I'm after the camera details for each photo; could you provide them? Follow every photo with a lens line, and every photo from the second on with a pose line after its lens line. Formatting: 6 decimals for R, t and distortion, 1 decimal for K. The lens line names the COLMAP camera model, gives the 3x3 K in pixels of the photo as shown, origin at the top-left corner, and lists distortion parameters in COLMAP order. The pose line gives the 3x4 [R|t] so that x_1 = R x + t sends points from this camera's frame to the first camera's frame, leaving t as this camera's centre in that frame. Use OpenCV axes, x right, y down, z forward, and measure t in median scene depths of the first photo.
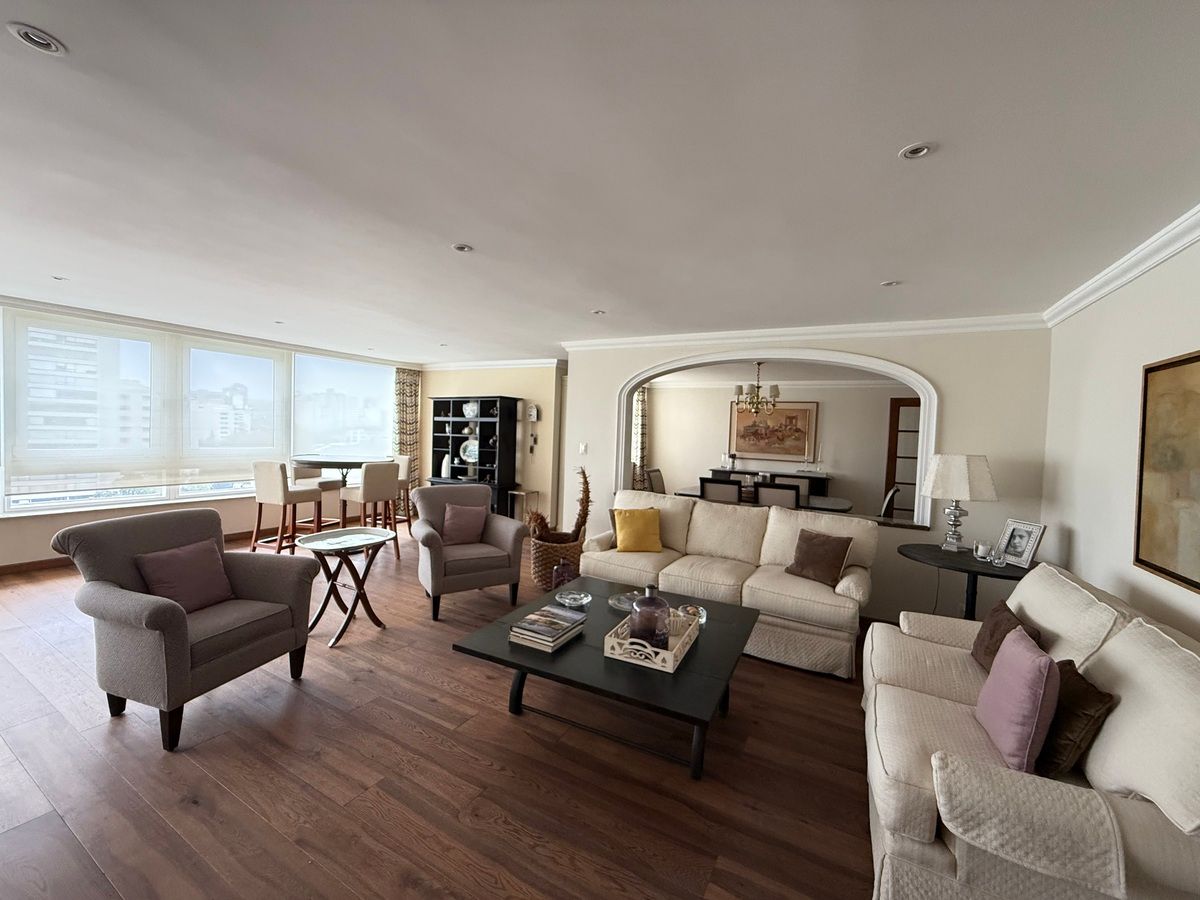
lens RADIAL K [[483.7, 0, 591.4], [0, 483.7, 447.2], [0, 0, 1]] dist [0.002187, 0.000297]
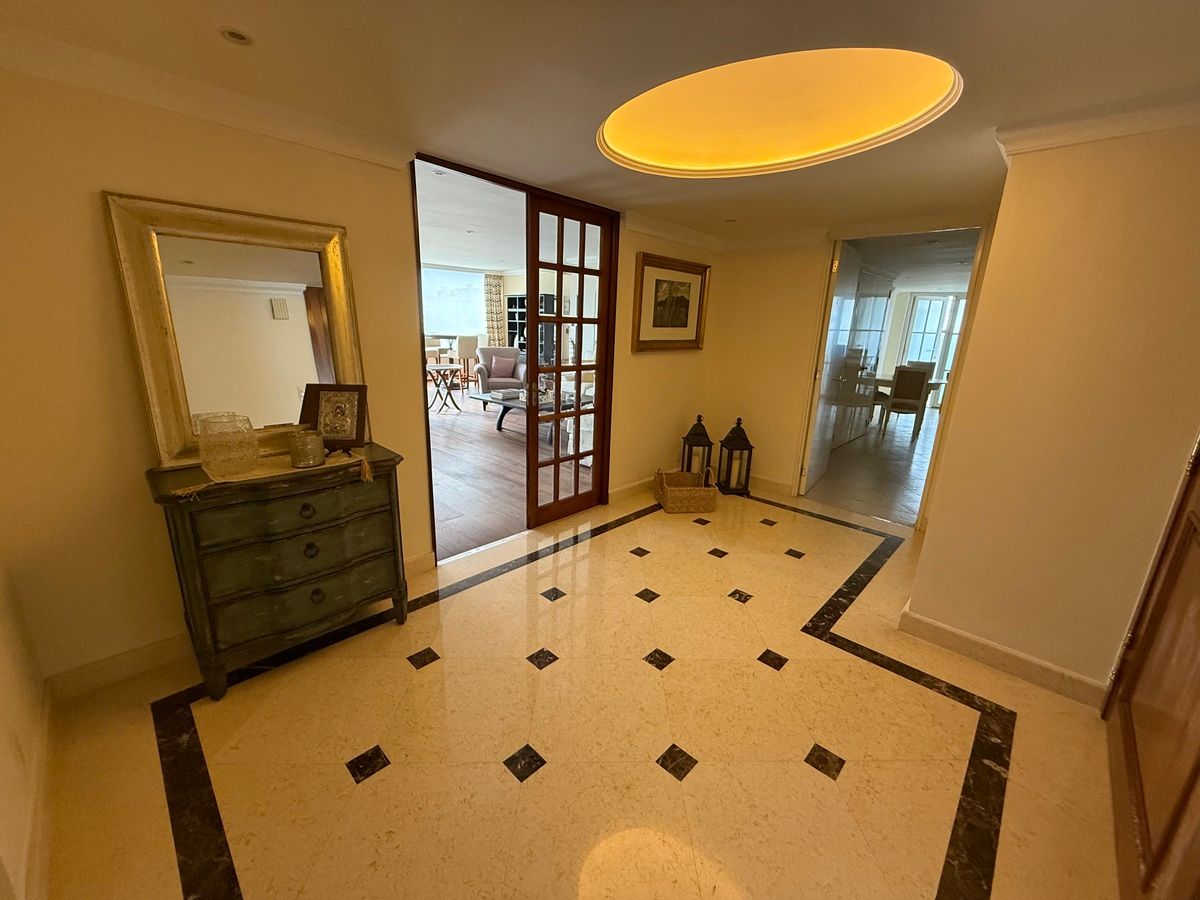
lens RADIAL K [[483.7, 0, 597.1], [0, 483.7, 451.1], [0, 0, 1]] dist [0.002187, 0.000297]
pose [[0.968348, 0.062640, -0.241618, 0.459066], [-0.007897, 0.975203, 0.221172, 0.046652], [0.249481, -0.212264, 0.944830, -0.610711]]
